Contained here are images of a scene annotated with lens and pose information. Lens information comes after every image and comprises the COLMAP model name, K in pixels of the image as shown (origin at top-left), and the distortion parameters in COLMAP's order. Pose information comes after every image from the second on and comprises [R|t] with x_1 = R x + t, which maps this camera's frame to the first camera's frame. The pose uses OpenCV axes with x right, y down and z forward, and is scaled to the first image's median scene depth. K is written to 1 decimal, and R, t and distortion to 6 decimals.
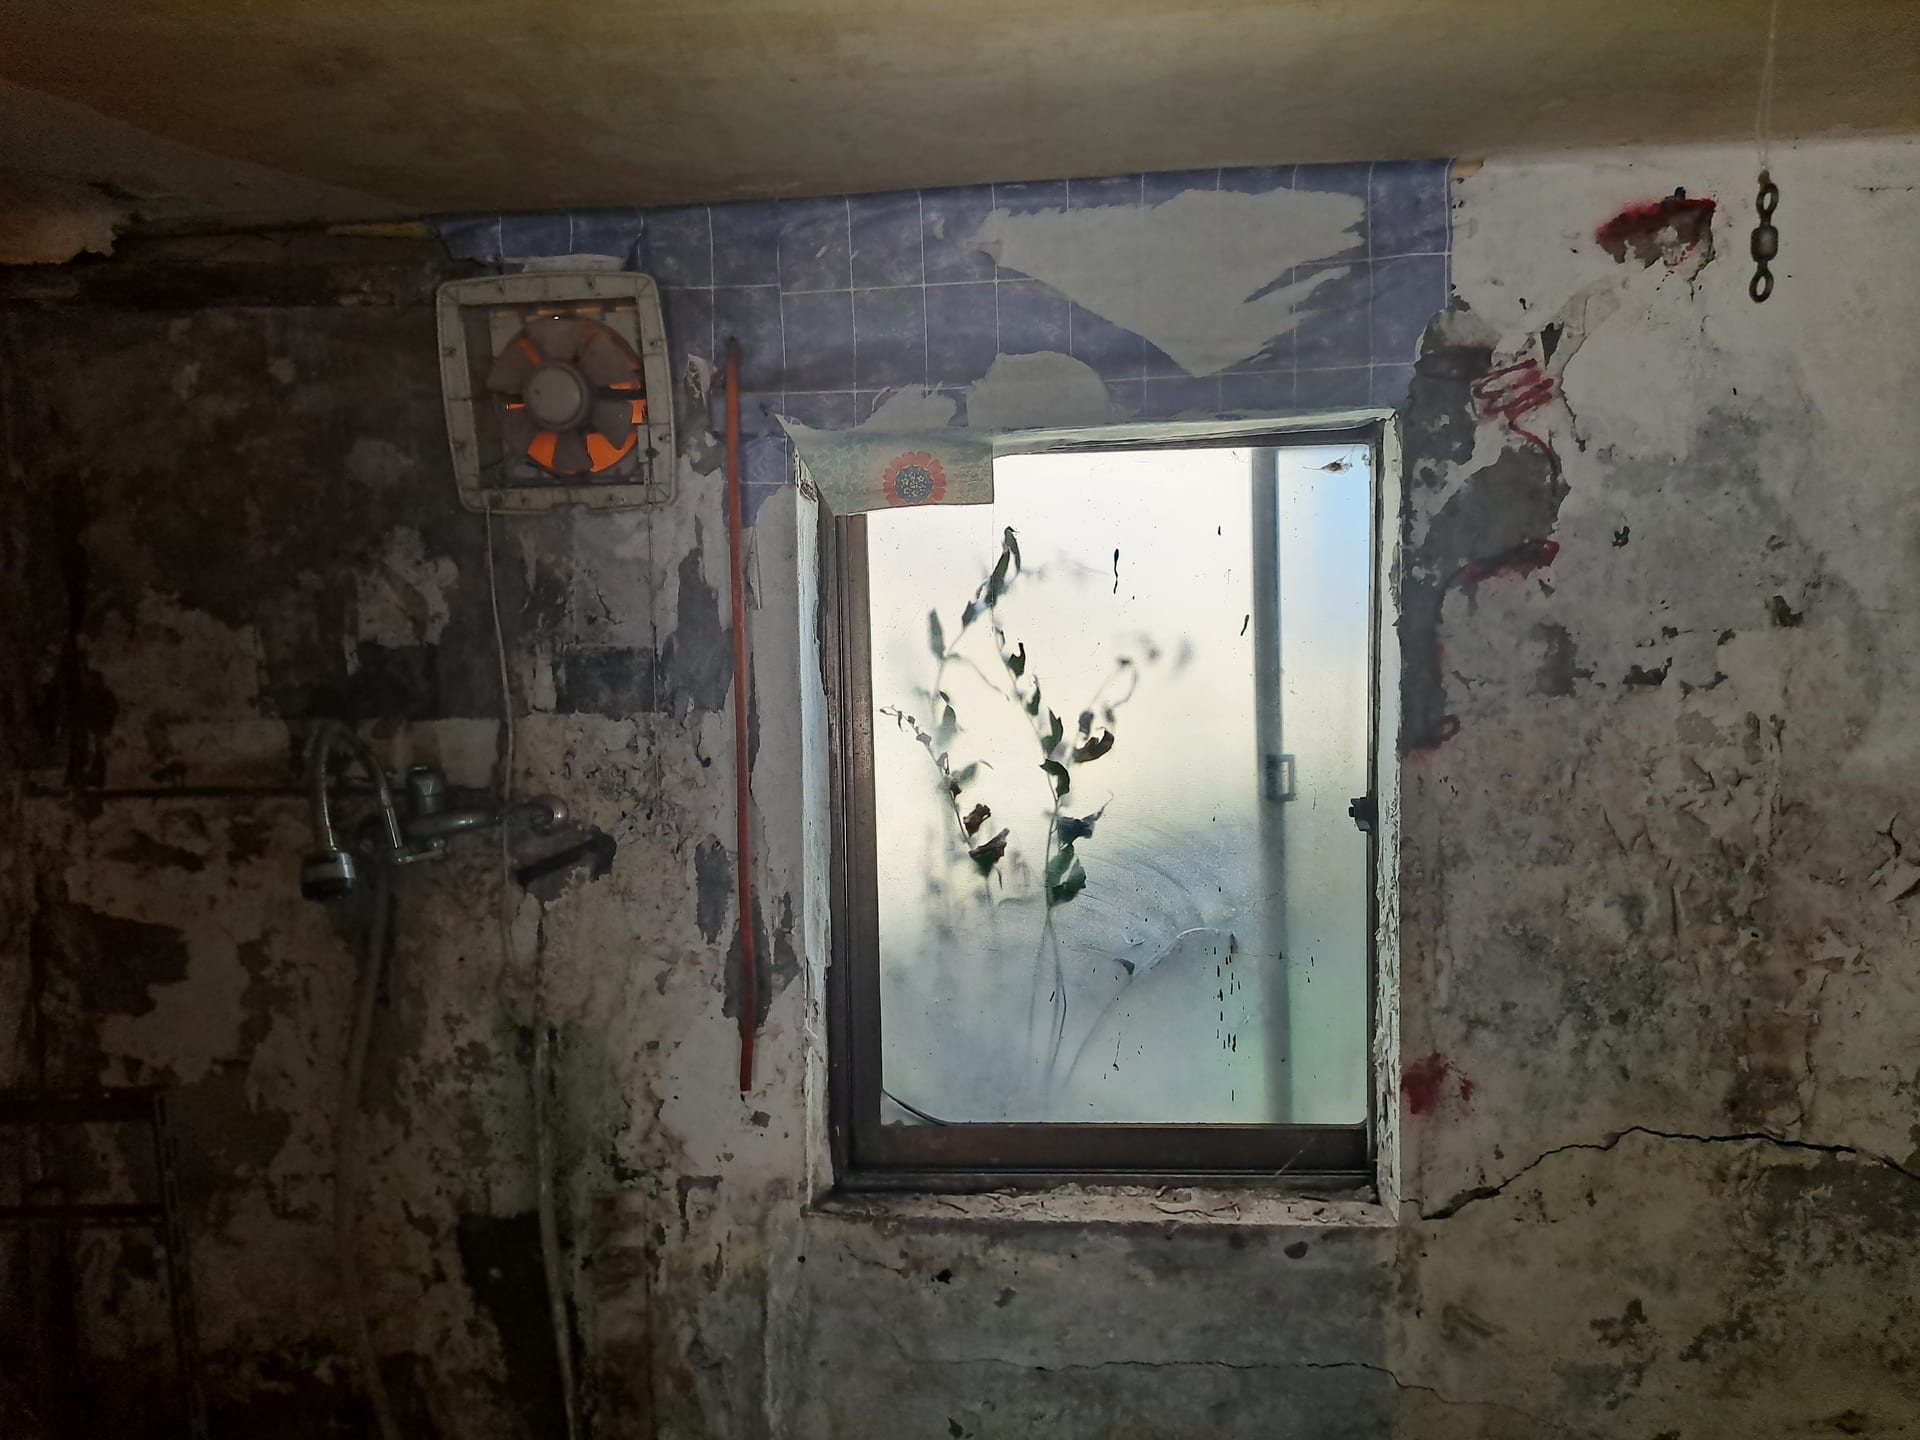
lens RADIAL K [[1363.2, 0, 956.8], [0, 1363.2, 736.1], [0, 0, 1]] dist [0.066594, -0.068955]
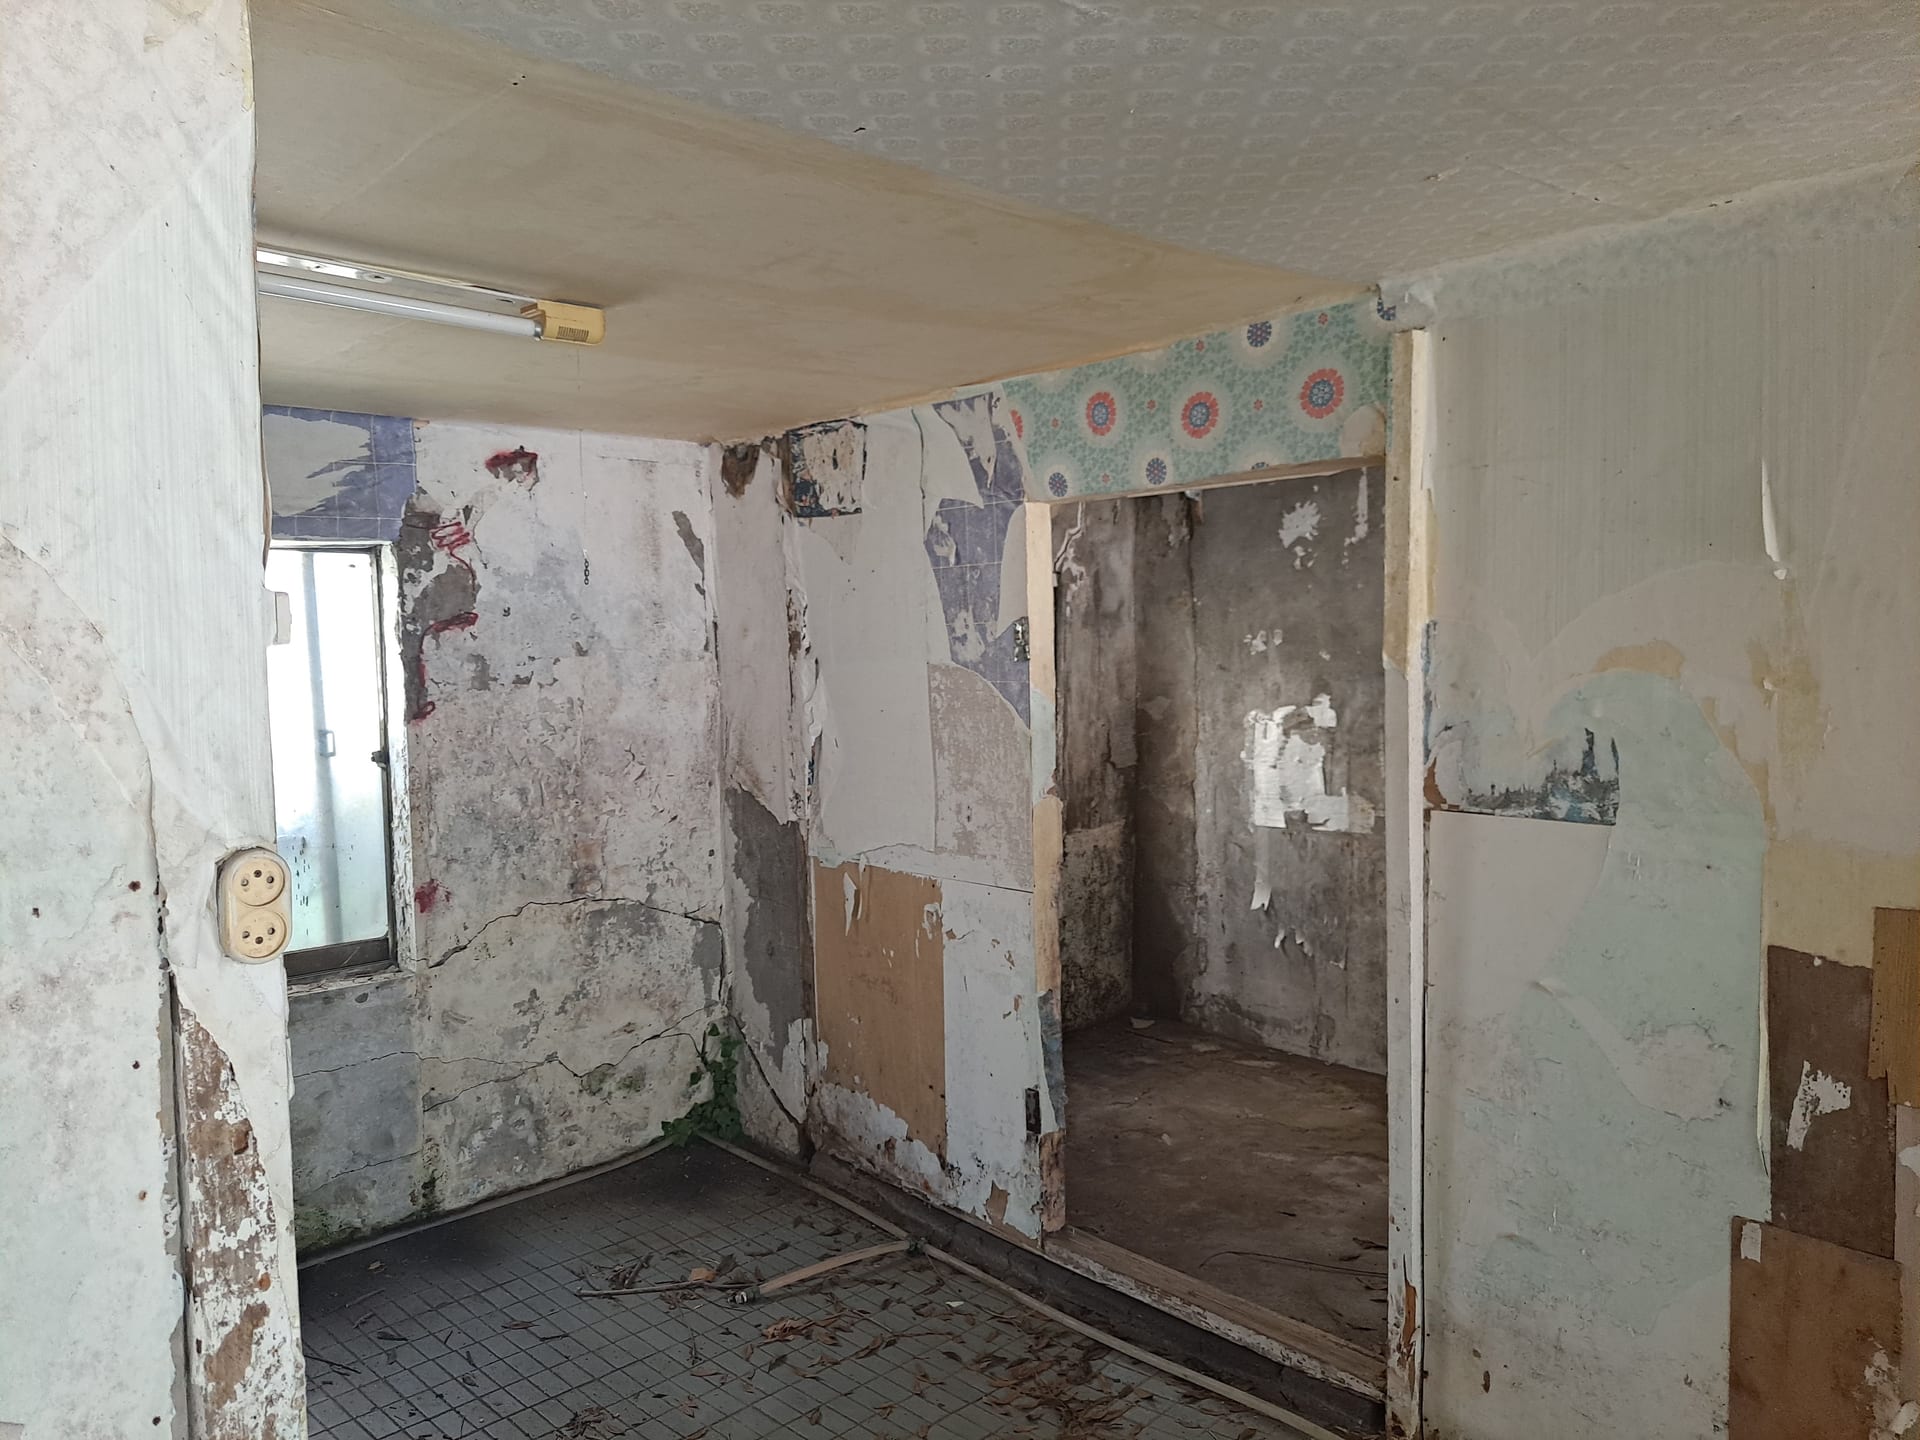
lens RADIAL K [[1363.2, 0, 972.5], [0, 1363.2, 734.9], [0, 0, 1]] dist [0.066594, -0.068955]
pose [[0.681013, -0.042624, 0.731030, -0.531848], [0.060651, 0.998158, 0.001698, 0.074133], [-0.729756, 0.043182, 0.682343, -0.863695]]
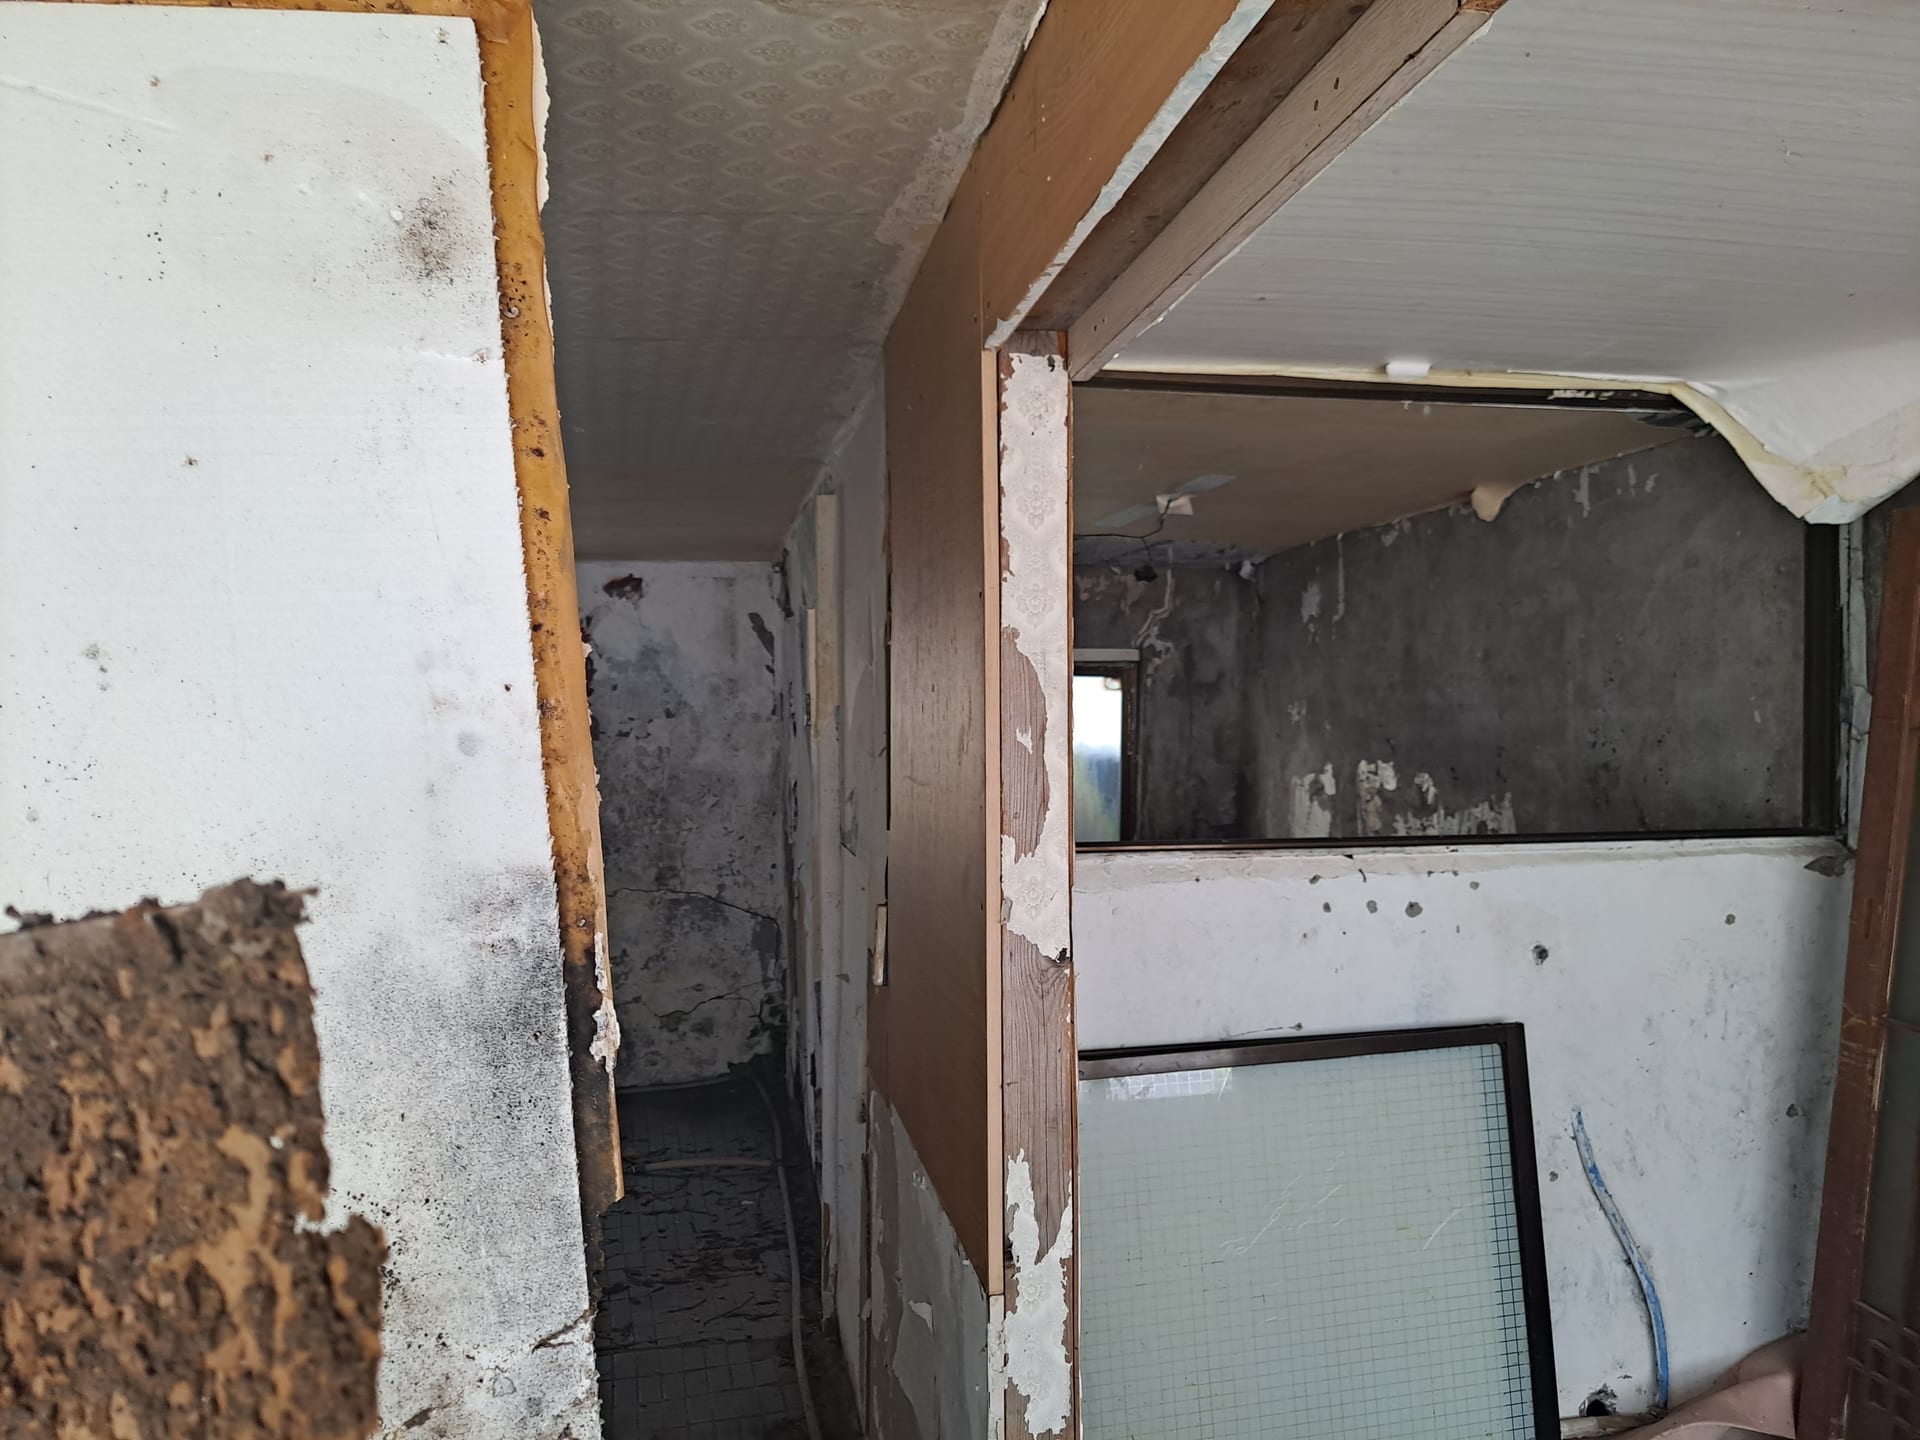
lens RADIAL K [[1363.2, 0, 960.1], [0, 1363.2, 729.0], [0, 0, 1]] dist [0.066594, -0.068955]
pose [[0.960053, 0.006359, 0.279747, 0.366102], [0.010998, 0.998112, -0.060431, 0.131407], [-0.279603, 0.061094, 0.958170, -2.009808]]
